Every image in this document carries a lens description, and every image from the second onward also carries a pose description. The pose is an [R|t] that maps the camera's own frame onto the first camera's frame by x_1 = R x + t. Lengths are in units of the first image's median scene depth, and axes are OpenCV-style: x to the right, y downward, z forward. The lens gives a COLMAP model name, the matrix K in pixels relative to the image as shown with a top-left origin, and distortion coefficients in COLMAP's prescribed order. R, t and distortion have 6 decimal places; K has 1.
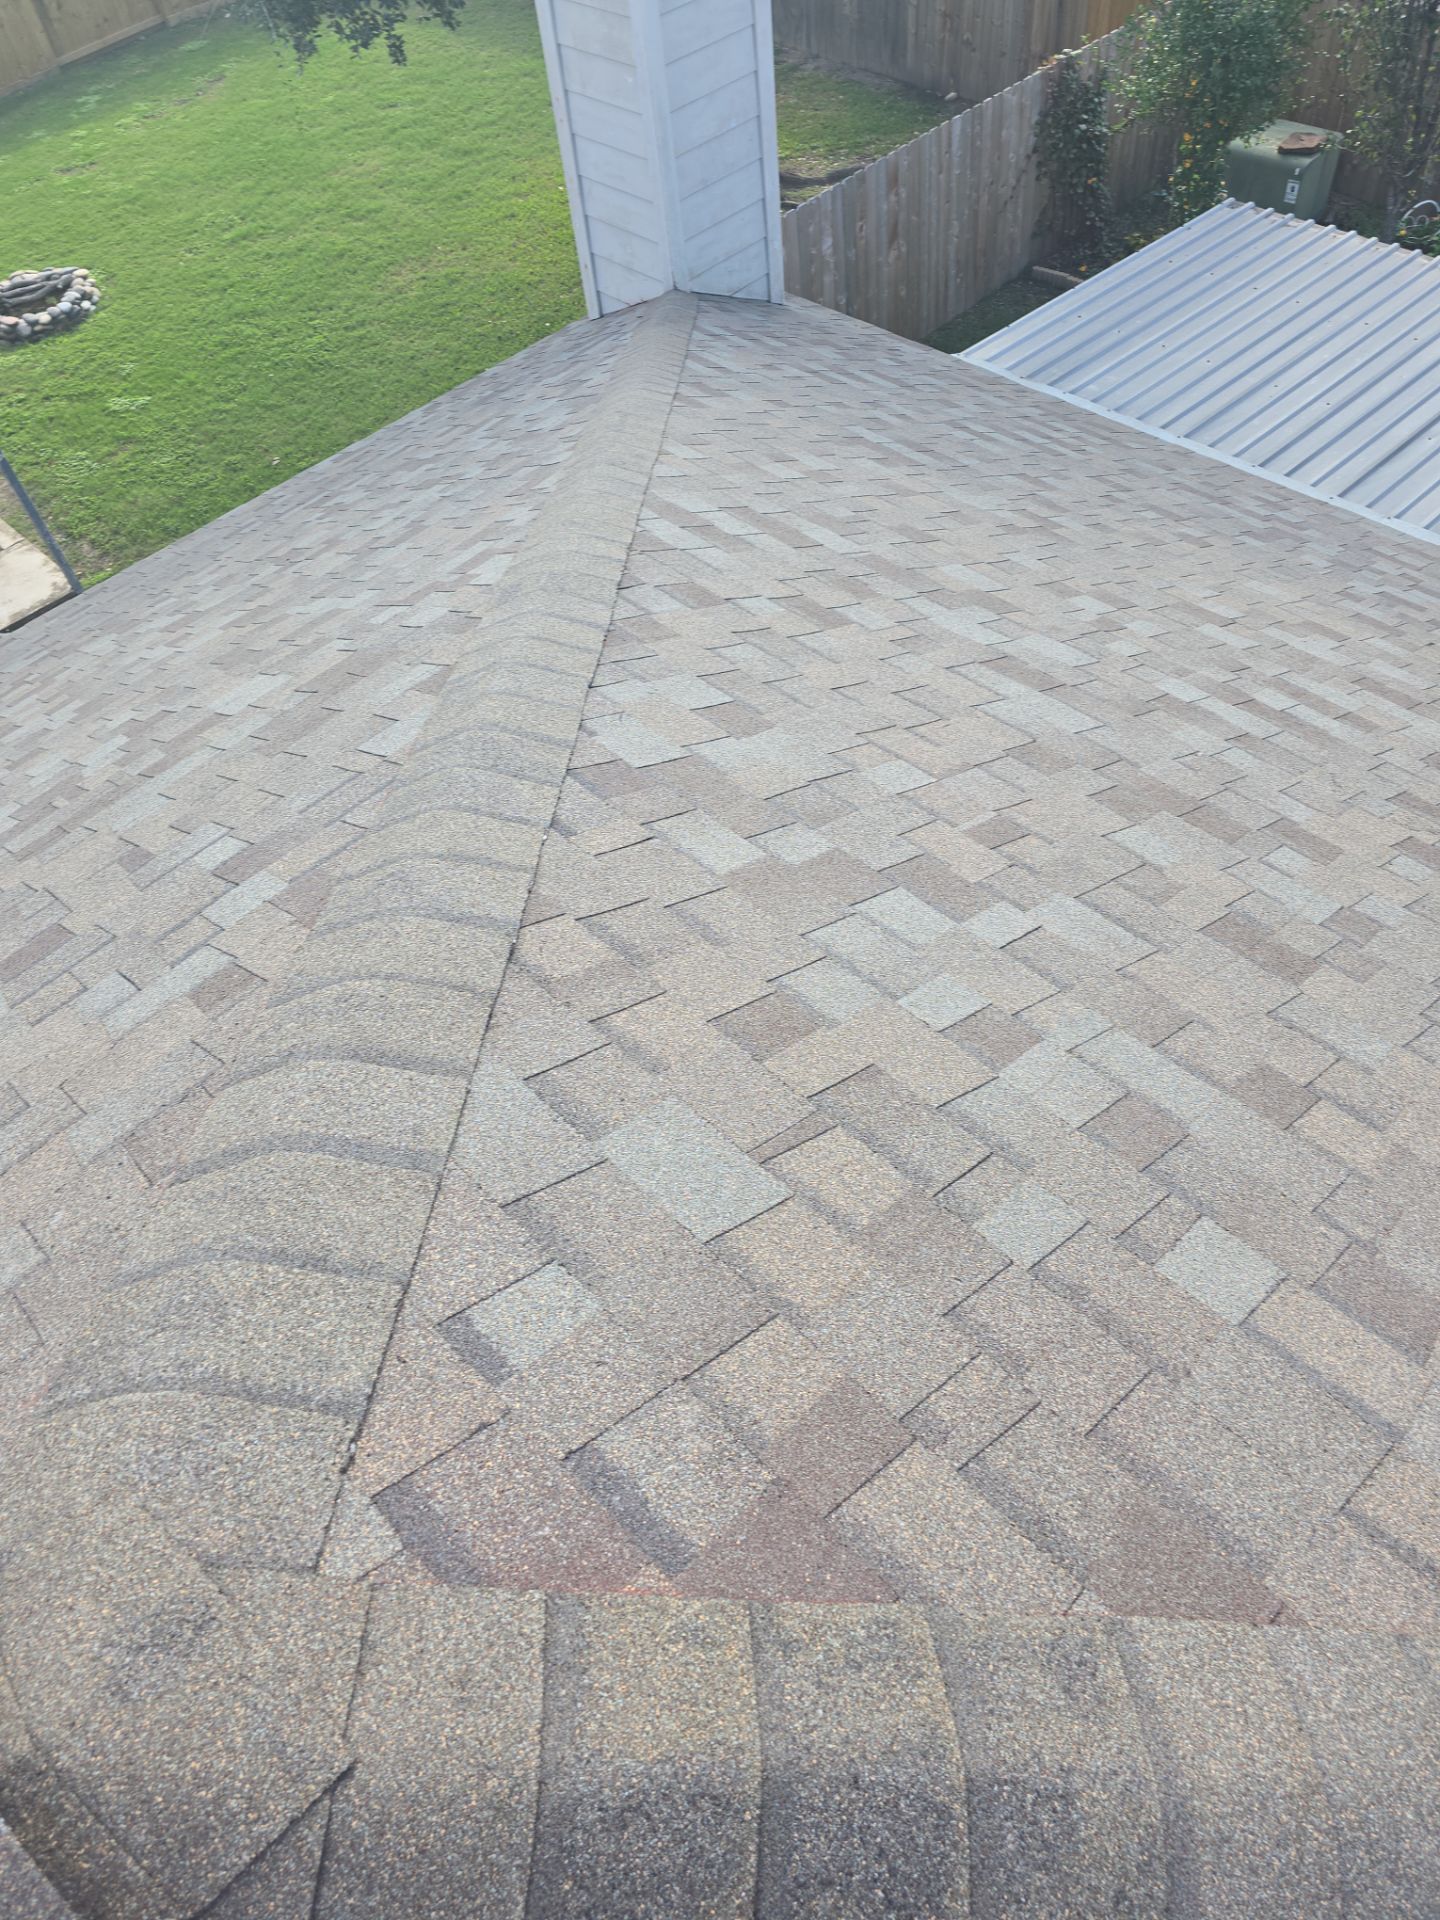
lens RADIAL K [[1284.5, 0, 747.0], [0, 1284.5, 952.0], [0, 0, 1]] dist [0.056674, -0.050109]
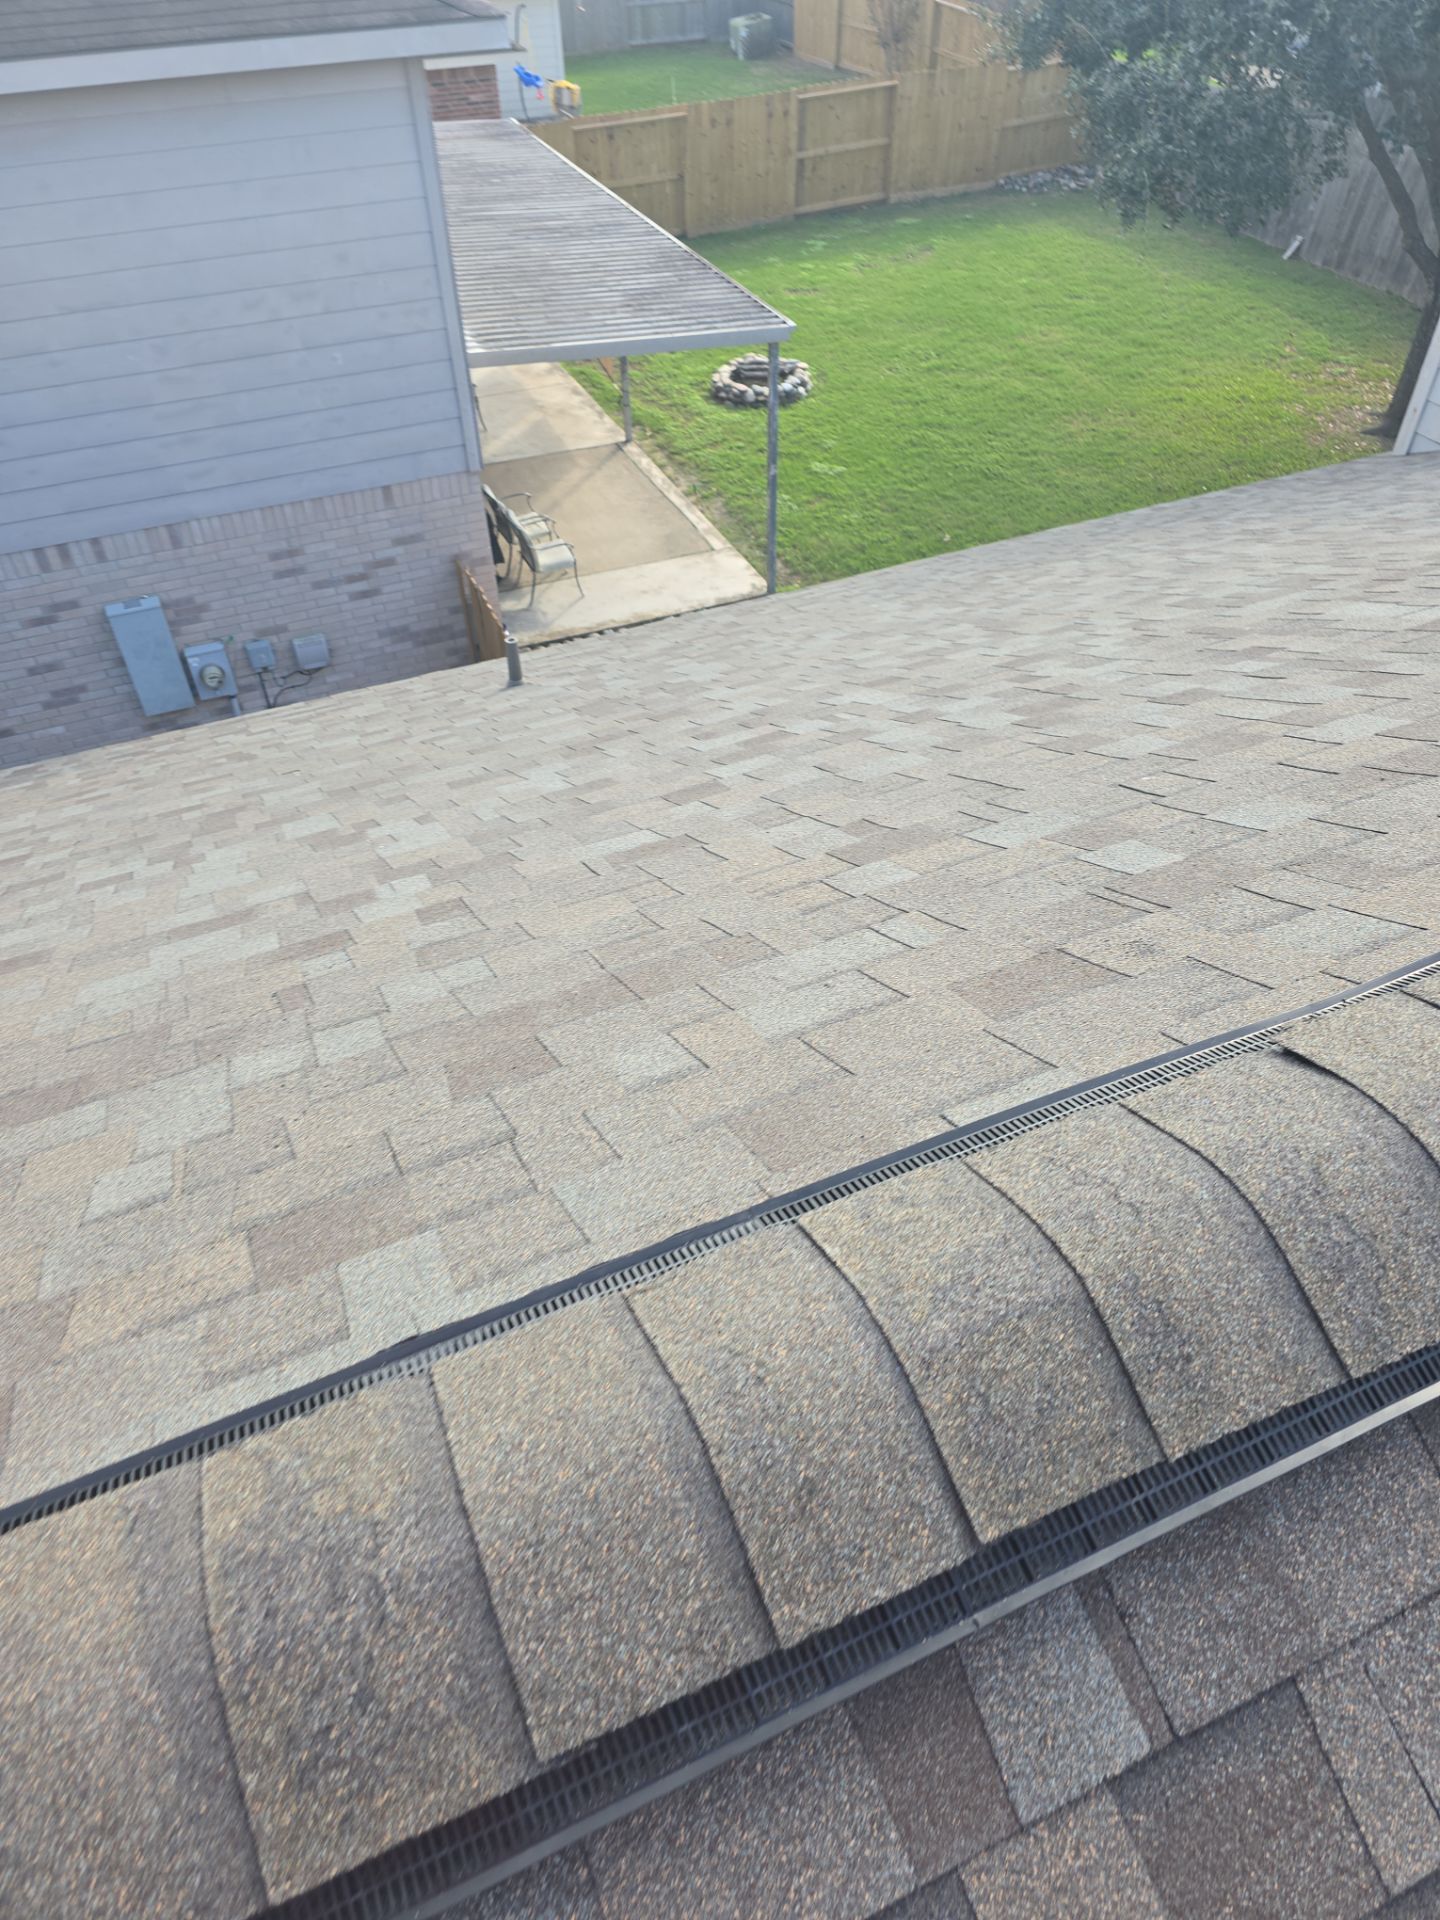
lens RADIAL K [[1316.6, 0, 720.5], [0, 1316.6, 952.5], [0, 0, 1]] dist [0.044644, -0.033158]
pose [[0.928640, 0.303820, -0.212888, -0.183746], [-0.332819, 0.935792, -0.116292, 0.158875], [0.163887, 0.178846, 0.970131, -0.091869]]
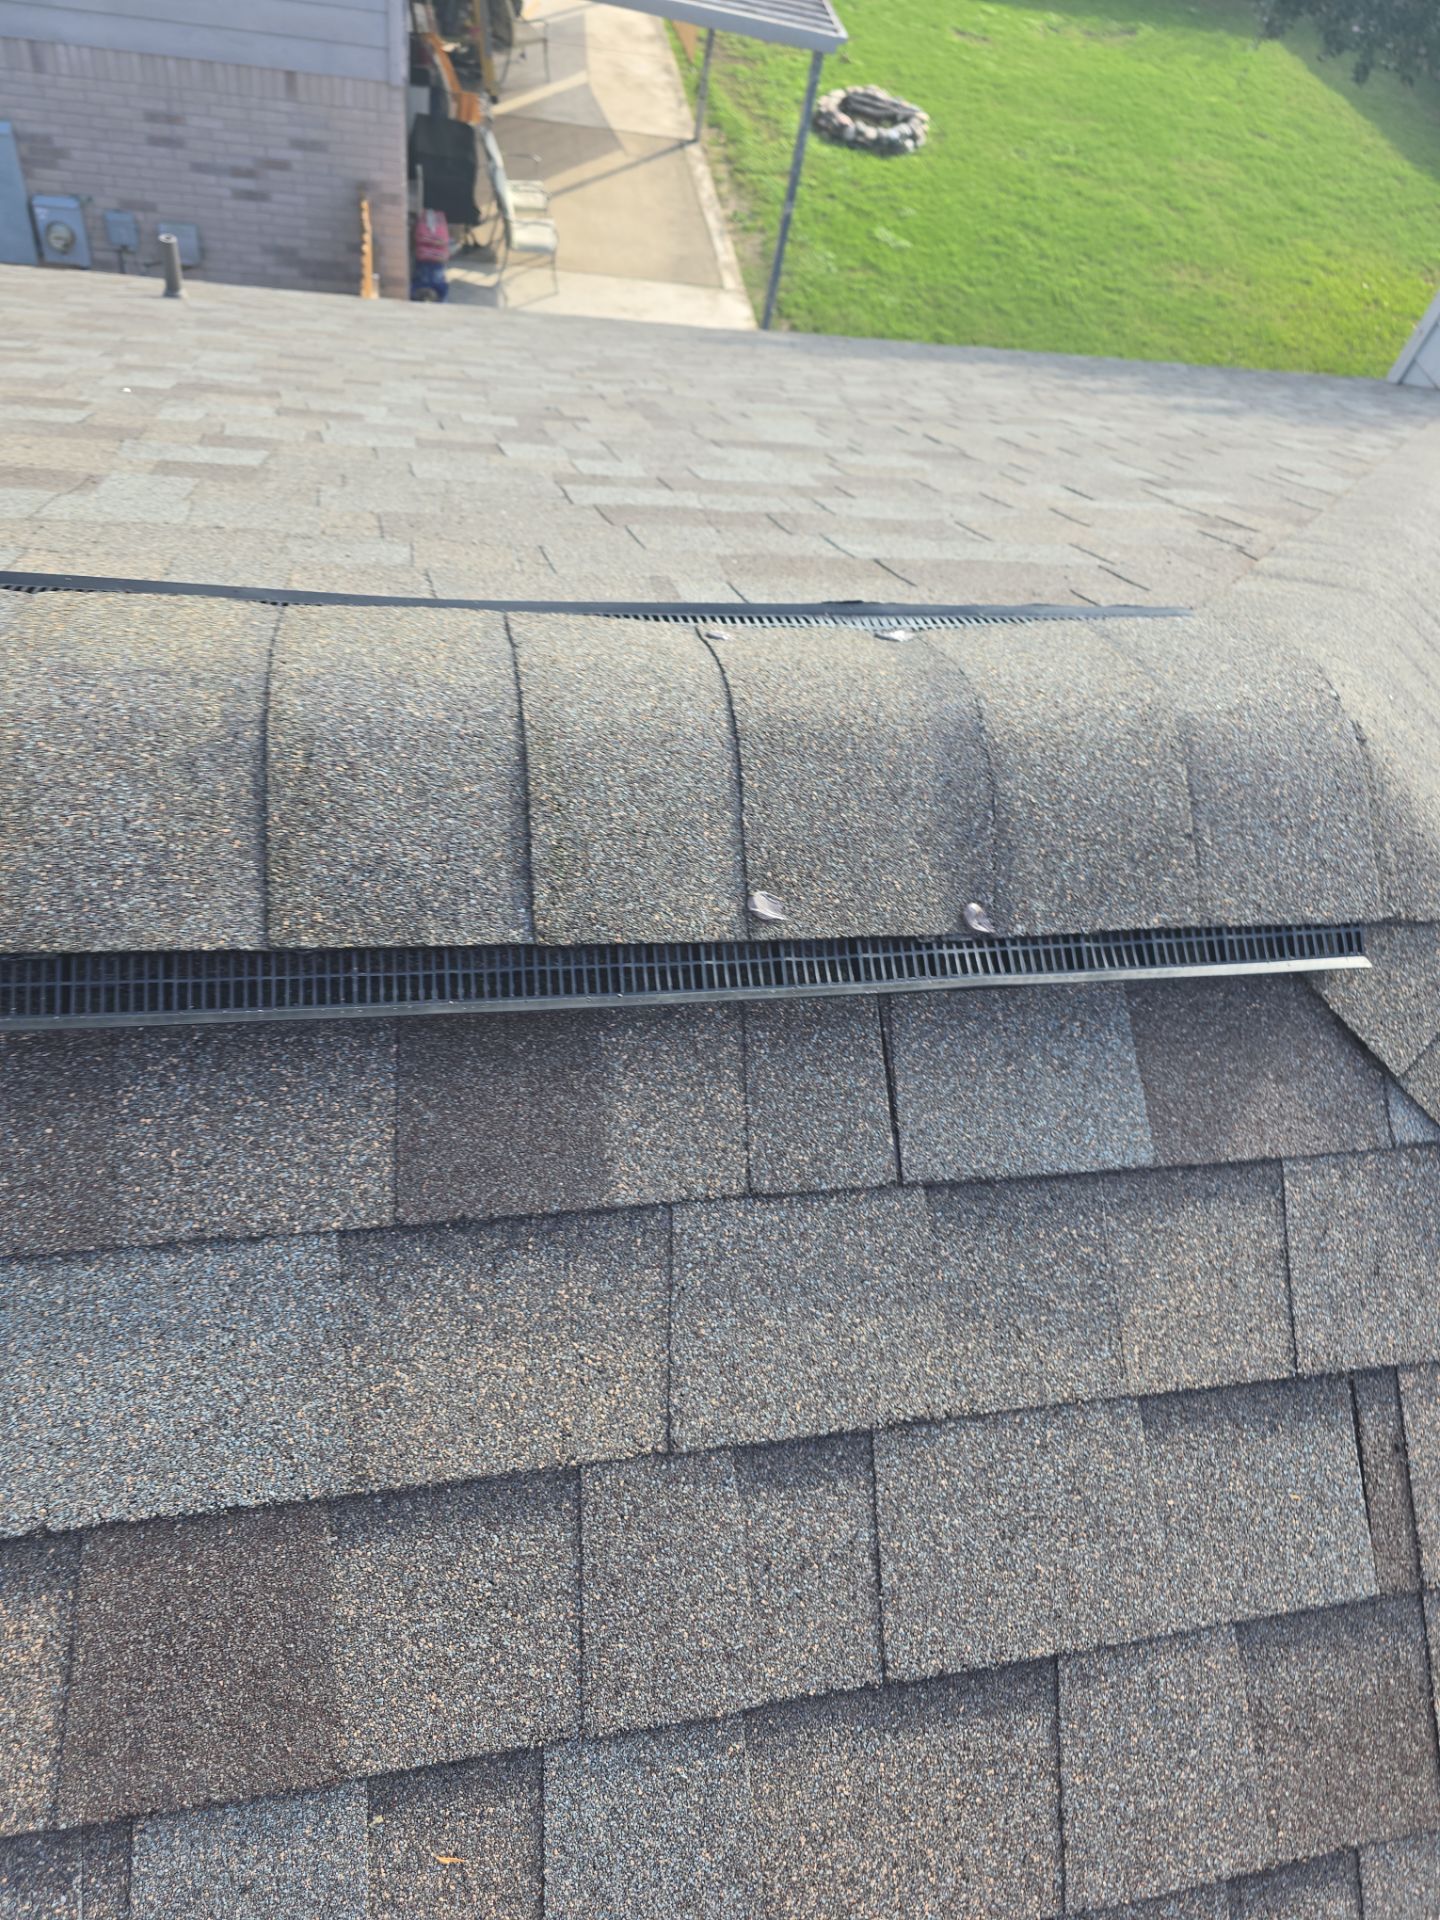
lens RADIAL K [[1284.5, 0, 730.4], [0, 1284.5, 966.3], [0, 0, 1]] dist [0.056674, -0.050109]
pose [[0.778710, 0.604100, -0.169333, -0.046468], [-0.605985, 0.794126, 0.046325, 0.074715], [0.162457, 0.066539, 0.984470, -0.011266]]
